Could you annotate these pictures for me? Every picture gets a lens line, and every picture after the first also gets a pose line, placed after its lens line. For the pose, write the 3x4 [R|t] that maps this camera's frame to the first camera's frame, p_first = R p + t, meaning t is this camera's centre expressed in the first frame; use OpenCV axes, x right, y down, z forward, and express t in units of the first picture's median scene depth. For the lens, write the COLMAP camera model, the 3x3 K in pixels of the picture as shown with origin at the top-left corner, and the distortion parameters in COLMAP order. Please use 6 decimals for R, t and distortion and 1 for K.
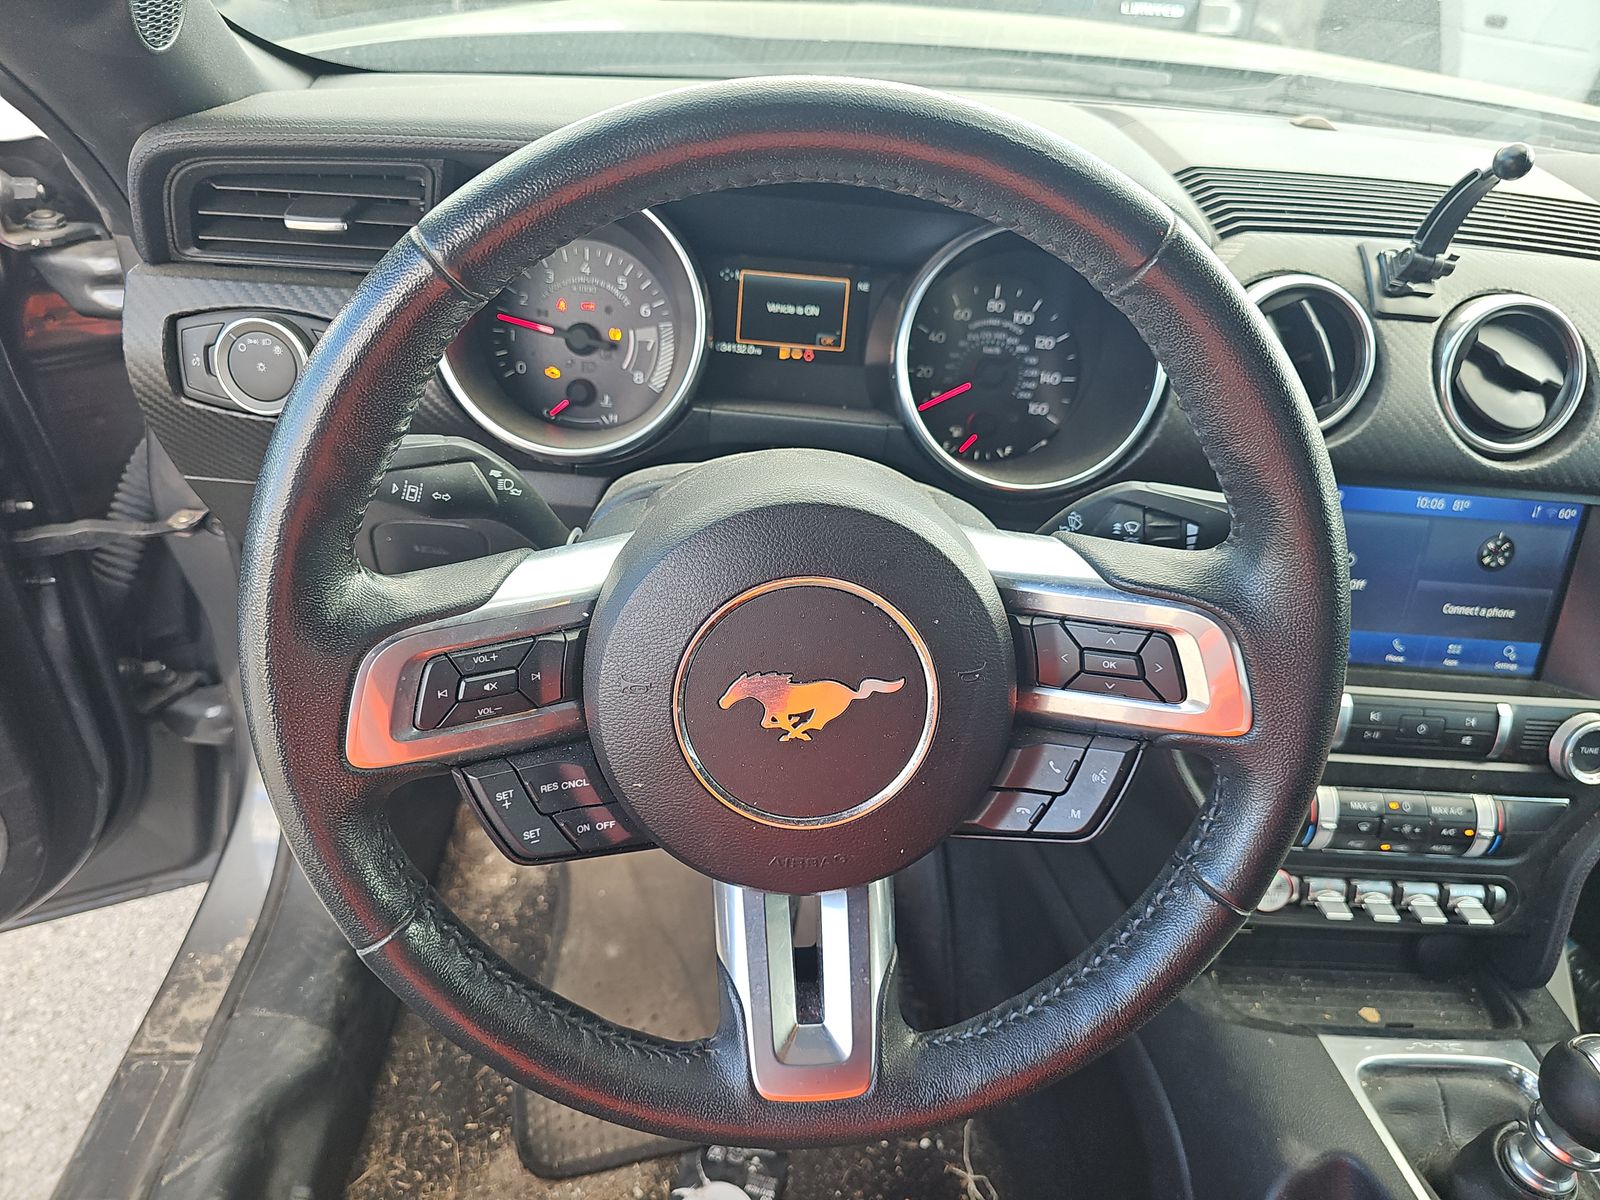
lens RADIAL K [[1085.9, 0, 798.8], [0, 1085.9, 594.1], [0, 0, 1]] dist [0.058977, -0.000088]
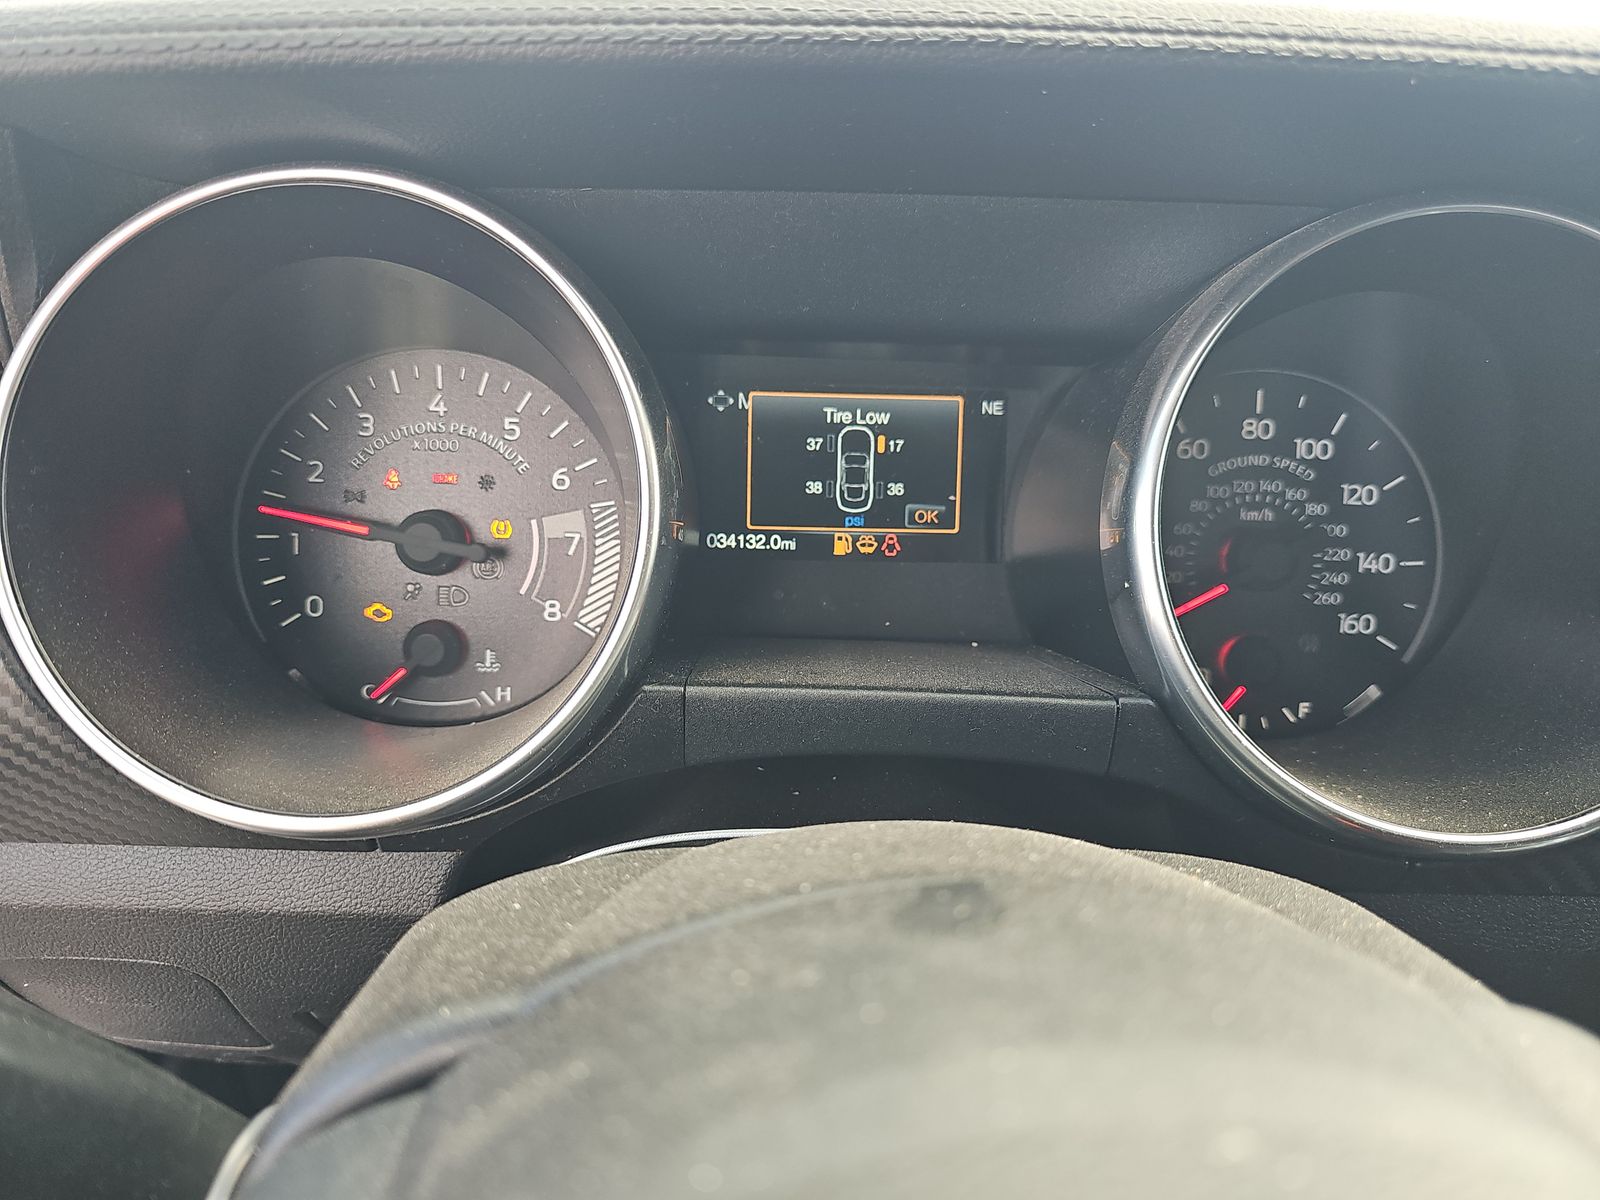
lens RADIAL K [[1085.9, 0, 798.3], [0, 1085.9, 593.0], [0, 0, 1]] dist [0.058977, -0.000088]
pose [[0.997969, -0.058572, -0.025024, -0.022439], [0.053303, 0.983074, -0.175283, -0.114059], [0.034867, 0.173593, 0.984200, 0.515825]]
